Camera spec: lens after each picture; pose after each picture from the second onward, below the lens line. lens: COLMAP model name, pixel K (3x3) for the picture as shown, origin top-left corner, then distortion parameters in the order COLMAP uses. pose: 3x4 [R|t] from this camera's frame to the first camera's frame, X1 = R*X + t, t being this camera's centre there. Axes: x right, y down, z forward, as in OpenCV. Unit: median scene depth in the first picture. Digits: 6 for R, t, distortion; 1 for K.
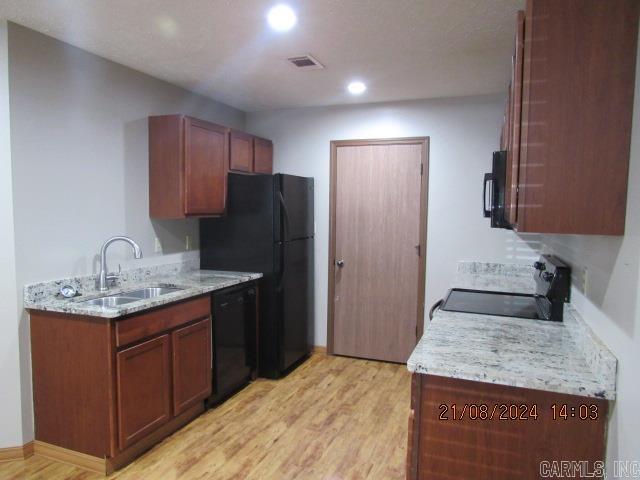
lens RADIAL K [[457.7, 0, 316.8], [0, 457.7, 242.9], [0, 0, 1]] dist [-0.009302, -0.000313]
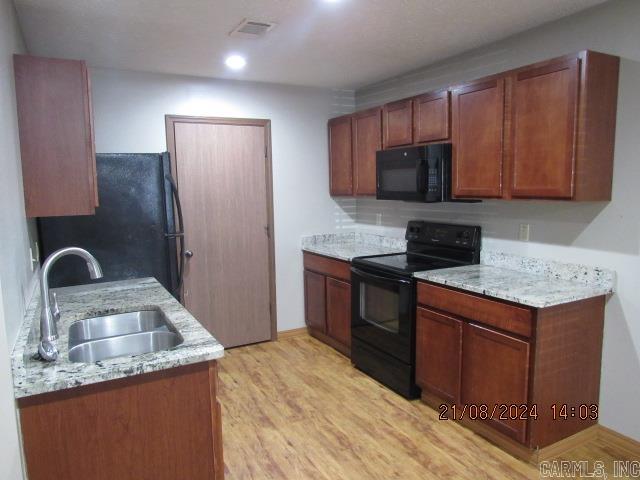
lens RADIAL K [[457.7, 0, 319.0], [0, 457.7, 239.0], [0, 0, 1]] dist [-0.009302, -0.000313]
pose [[0.659269, -0.114861, 0.743083, -0.498612], [0.086296, 0.993291, 0.076975, -0.035558], [-0.746939, 0.013378, 0.664758, 0.237033]]
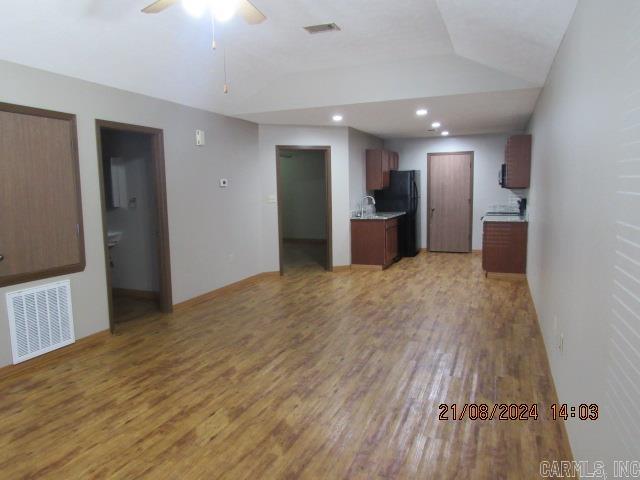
lens RADIAL K [[457.7, 0, 323.0], [0, 457.7, 243.1], [0, 0, 1]] dist [-0.009302, -0.000313]
pose [[0.999413, -0.033343, -0.007926, -0.519440], [0.033695, 0.998209, 0.049431, 0.090684], [0.006263, -0.049669, 0.998746, -1.349476]]
